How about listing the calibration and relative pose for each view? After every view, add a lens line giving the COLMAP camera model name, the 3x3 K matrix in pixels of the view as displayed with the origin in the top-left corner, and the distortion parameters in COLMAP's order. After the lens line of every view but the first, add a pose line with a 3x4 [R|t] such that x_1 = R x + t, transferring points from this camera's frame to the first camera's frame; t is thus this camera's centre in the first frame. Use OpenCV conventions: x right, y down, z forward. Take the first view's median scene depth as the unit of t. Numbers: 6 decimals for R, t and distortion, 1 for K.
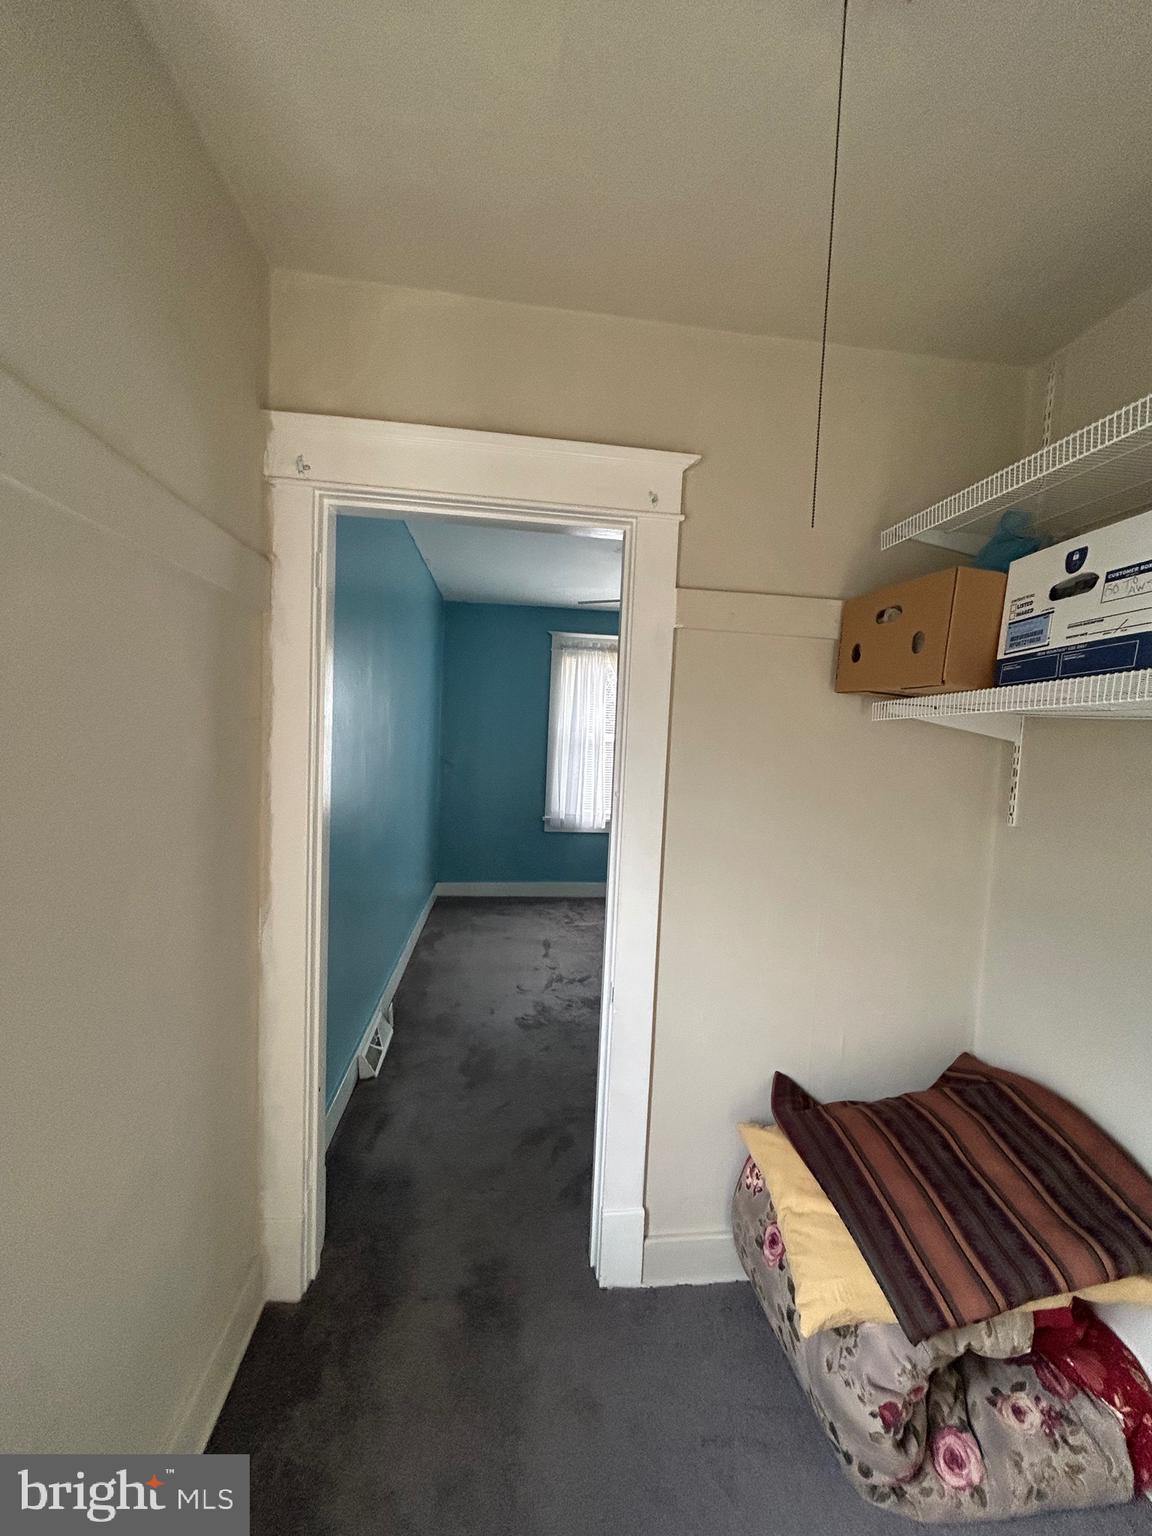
lens RADIAL K [[617.3, 0, 577.5], [0, 617.3, 764.9], [0, 0, 1]] dist [-0.002412, 0.000830]
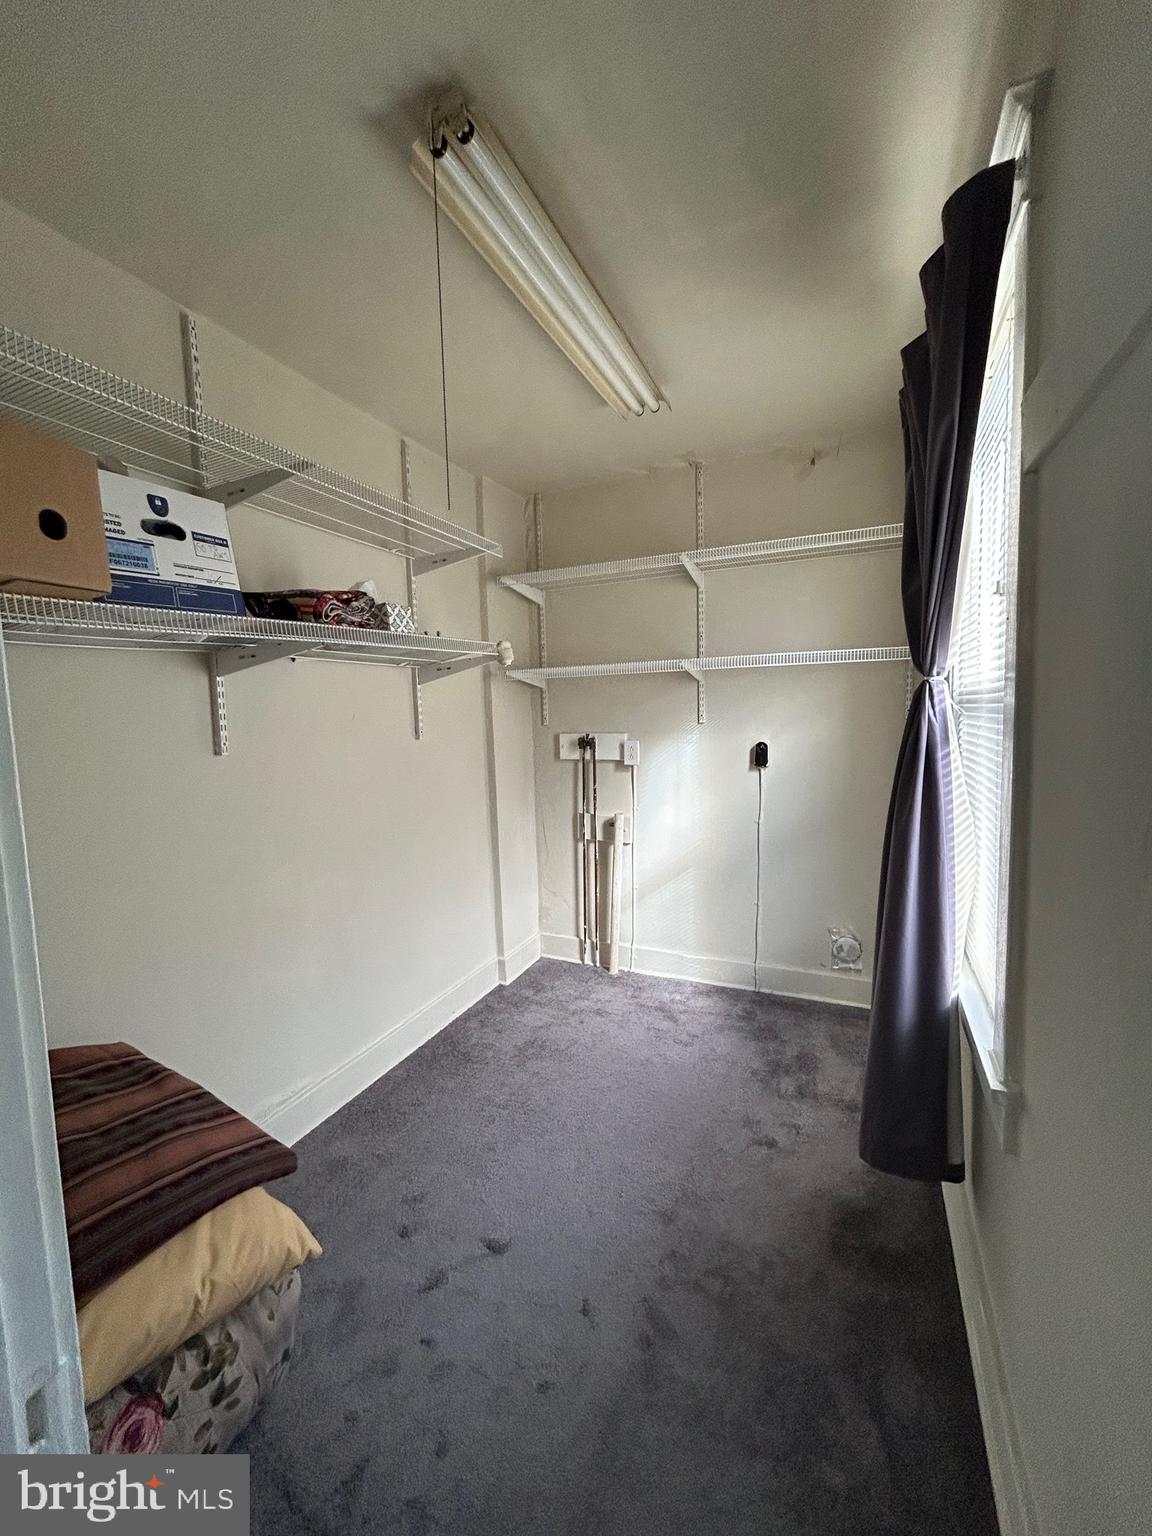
lens RADIAL K [[617.3, 0, 577.5], [0, 617.3, 764.9], [0, 0, 1]] dist [-0.002412, 0.000830]
pose [[-0.844181, -0.060353, 0.532649, -0.505453], [0.025115, 0.988098, 0.151763, -0.004321], [-0.535469, 0.141492, -0.832618, 1.598147]]
